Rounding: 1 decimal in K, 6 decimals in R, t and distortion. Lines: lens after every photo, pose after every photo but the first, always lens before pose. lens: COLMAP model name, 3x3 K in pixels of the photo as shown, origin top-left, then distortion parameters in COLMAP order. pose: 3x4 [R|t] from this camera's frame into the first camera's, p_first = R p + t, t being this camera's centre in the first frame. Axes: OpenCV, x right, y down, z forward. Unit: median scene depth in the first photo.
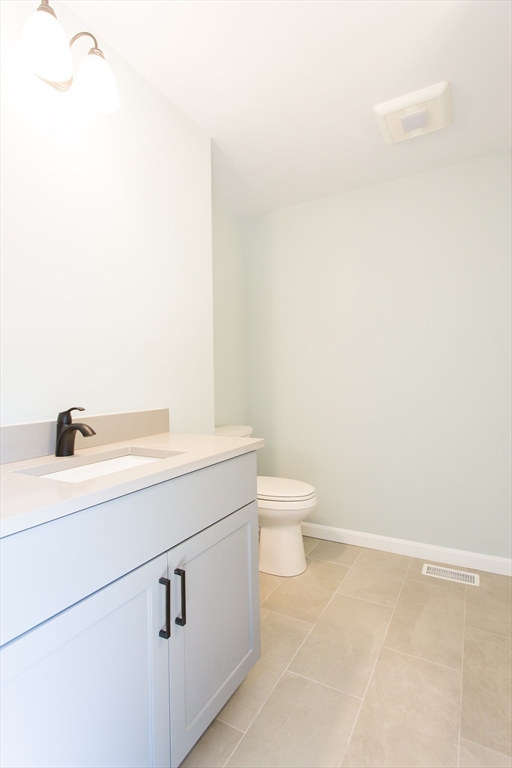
lens RADIAL K [[368.3, 0, 250.6], [0, 368.3, 379.2], [0, 0, 1]] dist [0.000463, 0.000841]
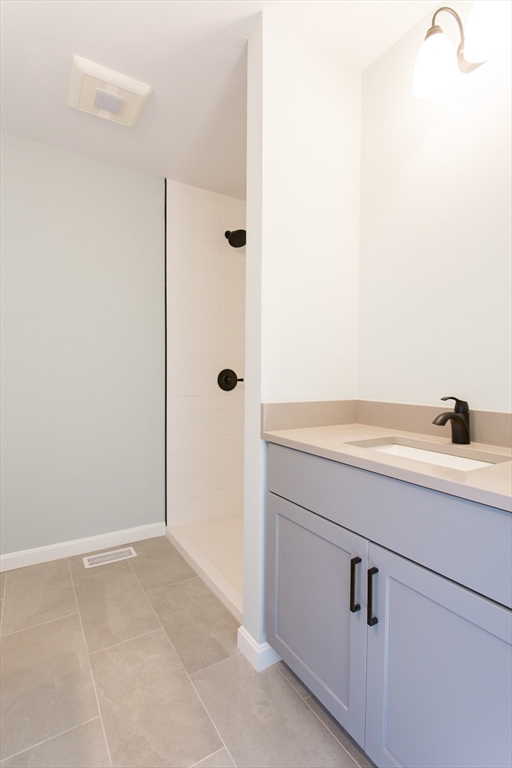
lens RADIAL K [[368.3, 0, 256.3], [0, 368.3, 390.6], [0, 0, 1]] dist [0.000463, 0.000841]
pose [[0.490358, -0.018066, 0.871334, -0.230638], [-0.021390, 0.999235, 0.032755, 0.010987], [-0.871259, -0.034699, 0.489596, 0.181947]]
